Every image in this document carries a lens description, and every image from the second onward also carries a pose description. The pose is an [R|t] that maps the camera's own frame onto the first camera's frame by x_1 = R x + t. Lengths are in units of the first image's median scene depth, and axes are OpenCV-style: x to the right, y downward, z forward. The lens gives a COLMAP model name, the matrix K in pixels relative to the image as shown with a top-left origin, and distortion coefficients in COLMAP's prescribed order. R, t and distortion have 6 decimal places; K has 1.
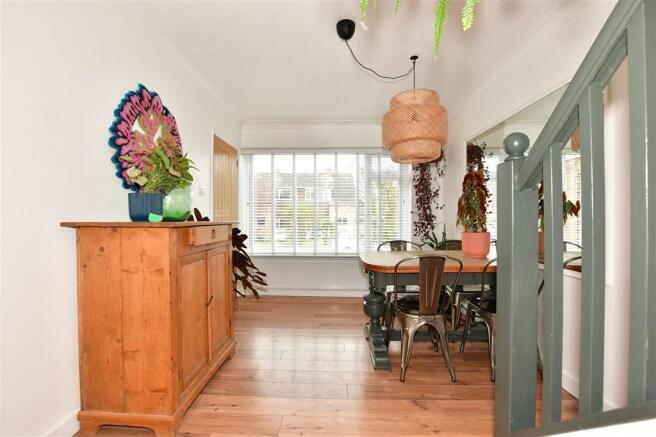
lens RADIAL K [[290.3, 0, 327.7], [0, 290.3, 217.2], [0, 0, 1]] dist [-0.036287, 0.004826]
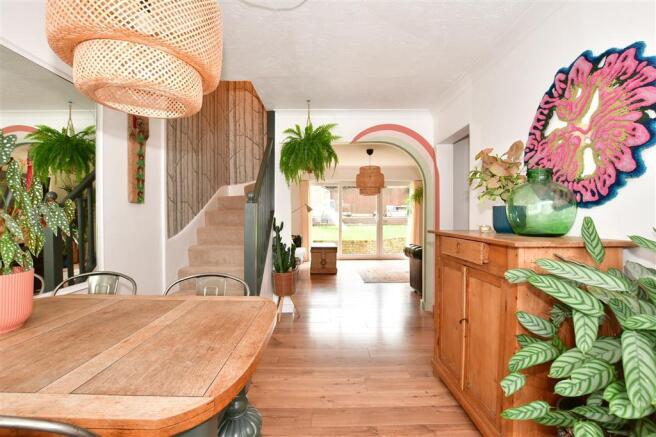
lens RADIAL K [[290.3, 0, 328.4], [0, 290.3, 218.7], [0, 0, 1]] dist [-0.036287, 0.004826]
pose [[-0.998470, -0.000743, -0.055294, 0.067233], [-0.001025, 0.999987, 0.005078, -0.038292], [0.055290, 0.005127, -0.998457, 1.890718]]
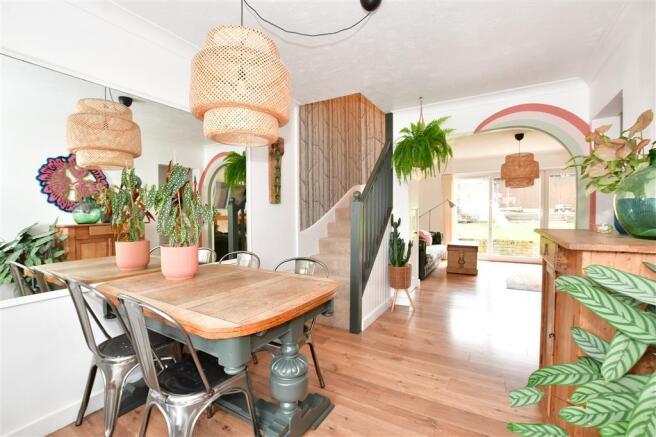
lens RADIAL K [[290.3, 0, 327.0], [0, 290.3, 218.6], [0, 0, 1]] dist [-0.036287, 0.004826]
pose [[-0.880666, -0.005925, 0.473701, -0.234730], [0.002753, 0.999841, 0.017623, -0.040800], [-0.473730, 0.016824, -0.880509, 1.957758]]
